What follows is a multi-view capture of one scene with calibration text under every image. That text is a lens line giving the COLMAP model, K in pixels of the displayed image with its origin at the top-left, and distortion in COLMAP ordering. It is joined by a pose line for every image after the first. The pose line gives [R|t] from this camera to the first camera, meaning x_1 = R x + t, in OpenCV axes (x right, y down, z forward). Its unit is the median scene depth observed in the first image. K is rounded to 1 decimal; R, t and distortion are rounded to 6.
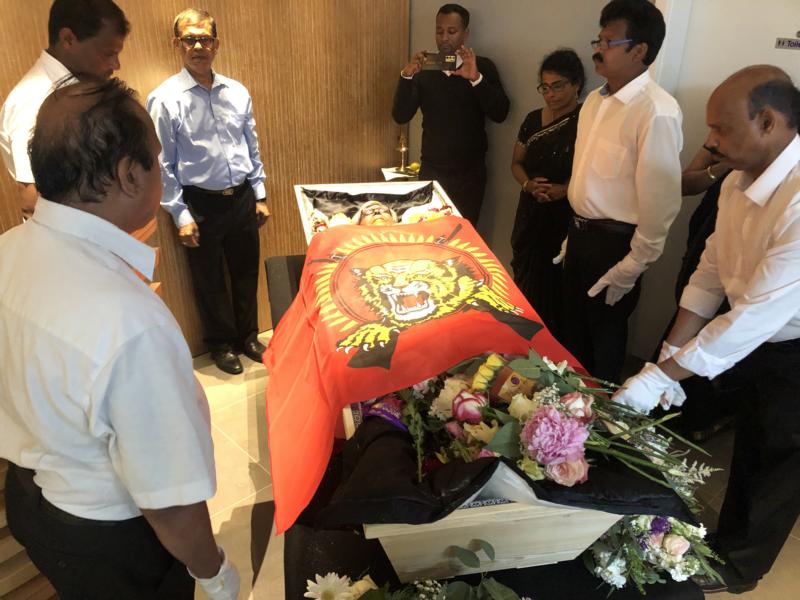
lens RADIAL K [[666.4, 0, 384.7], [0, 666.4, 296.7], [0, 0, 1]] dist [0.044936, -0.058127]
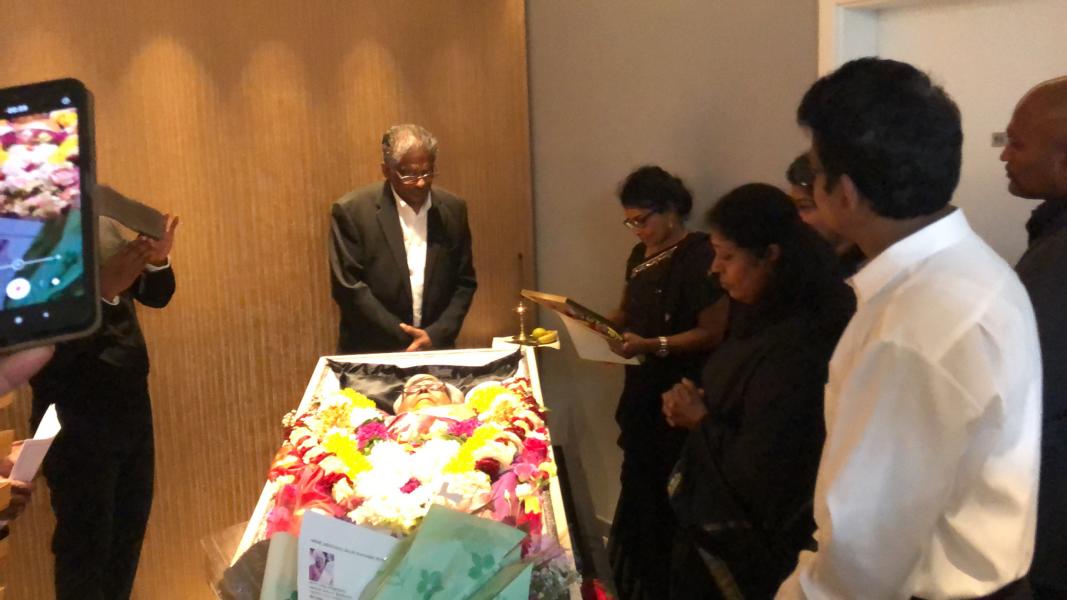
lens RADIAL K [[997.4, 0, 562.0], [0, 997.4, 267.8], [0, 0, 1]] dist [0.040066, 0.000000]
pose [[0.996322, -0.028482, -0.080813, 0.307058], [0.004648, 0.959714, -0.280941, 0.057395], [0.085559, 0.279532, 0.956317, 0.004932]]
